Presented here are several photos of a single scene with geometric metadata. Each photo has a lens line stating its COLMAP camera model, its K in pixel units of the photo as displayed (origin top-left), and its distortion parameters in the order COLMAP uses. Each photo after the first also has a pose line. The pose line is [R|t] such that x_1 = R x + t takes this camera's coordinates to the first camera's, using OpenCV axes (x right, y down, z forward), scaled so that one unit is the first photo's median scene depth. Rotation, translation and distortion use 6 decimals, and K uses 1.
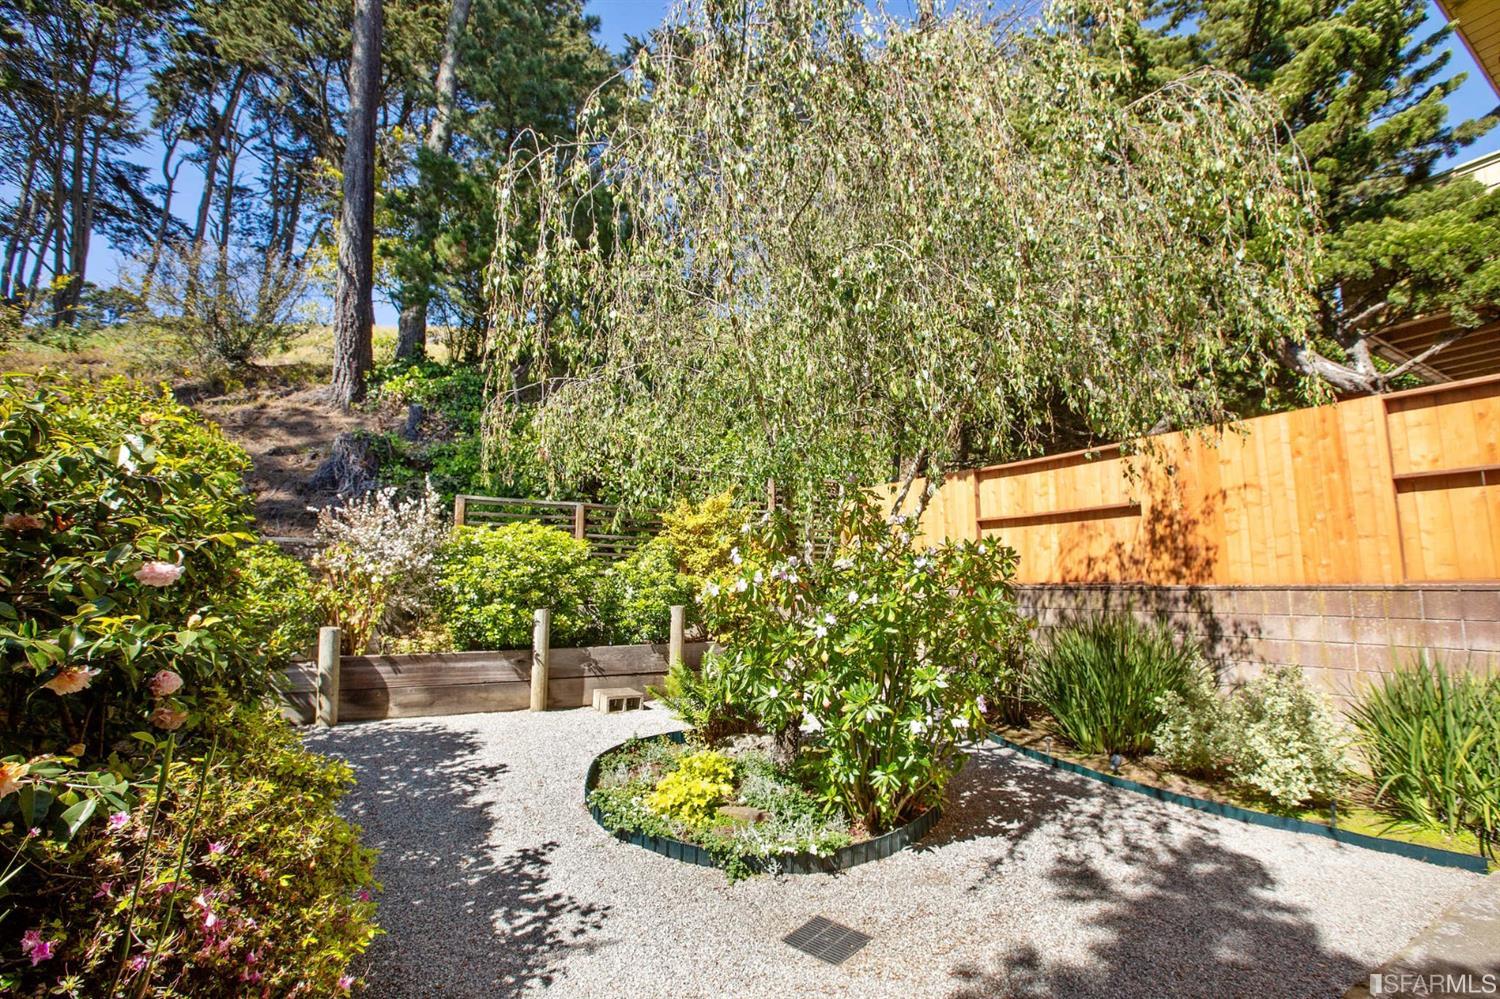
lens RADIAL K [[676.6, 0, 740.2], [0, 676.6, 503.2], [0, 0, 1]] dist [-0.032922, 0.009744]
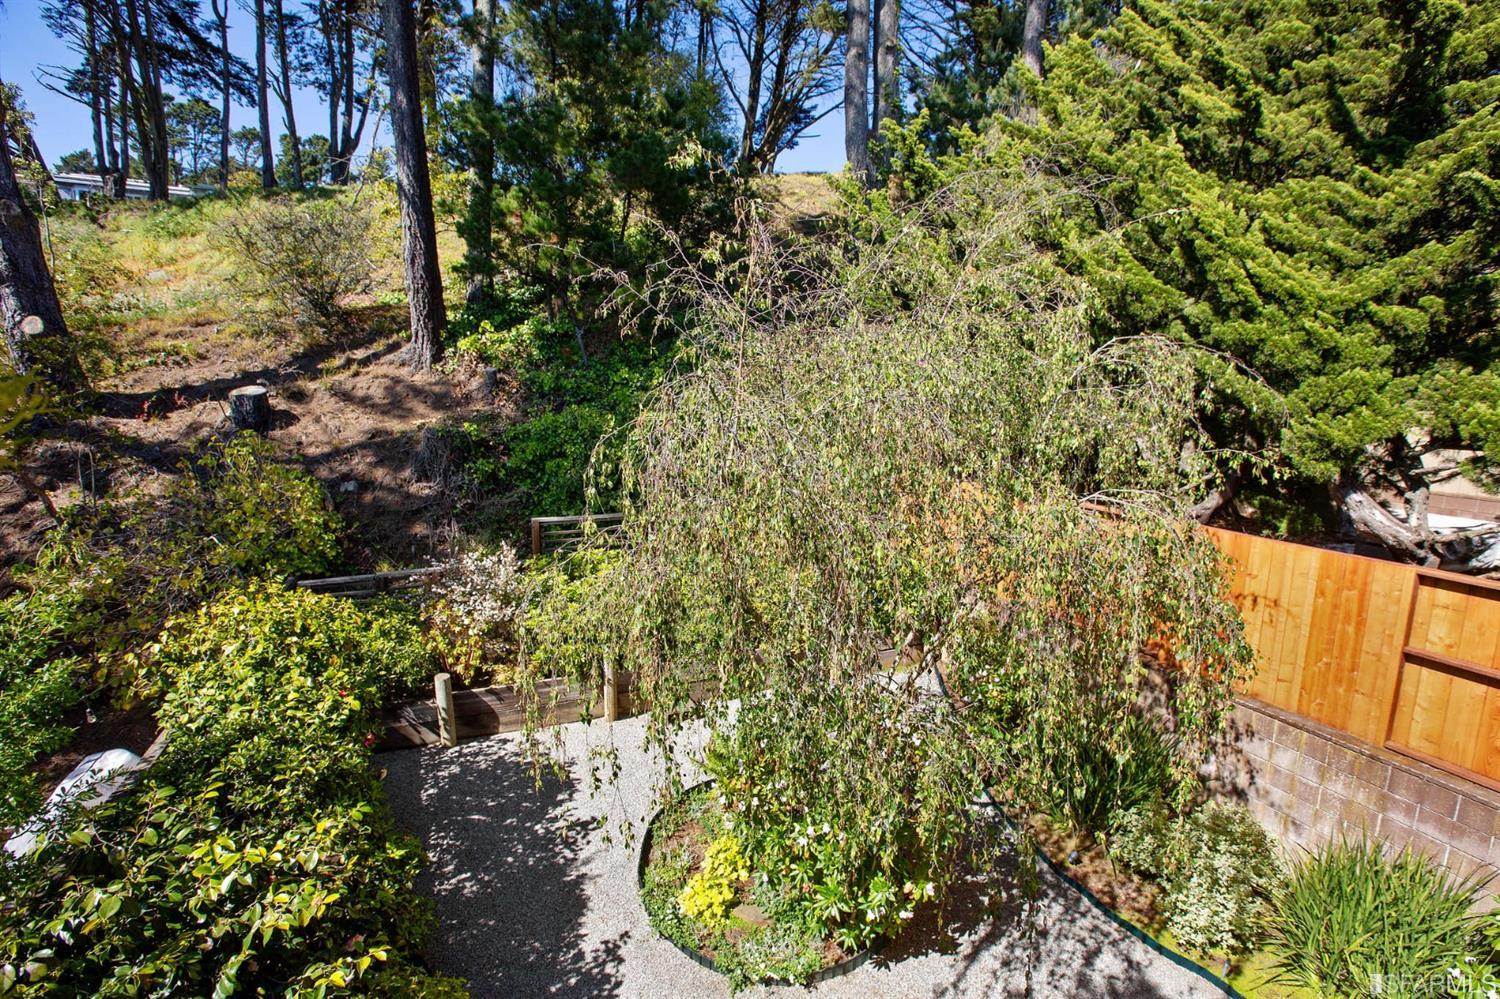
lens RADIAL K [[676.6, 0, 738.9], [0, 676.6, 503.4], [0, 0, 1]] dist [-0.032922, 0.009744]
pose [[0.991461, 0.026193, -0.127750, 0.068927], [0.011781, 0.957627, 0.287771, -0.377947], [0.129874, -0.286818, 0.949141, -0.019488]]
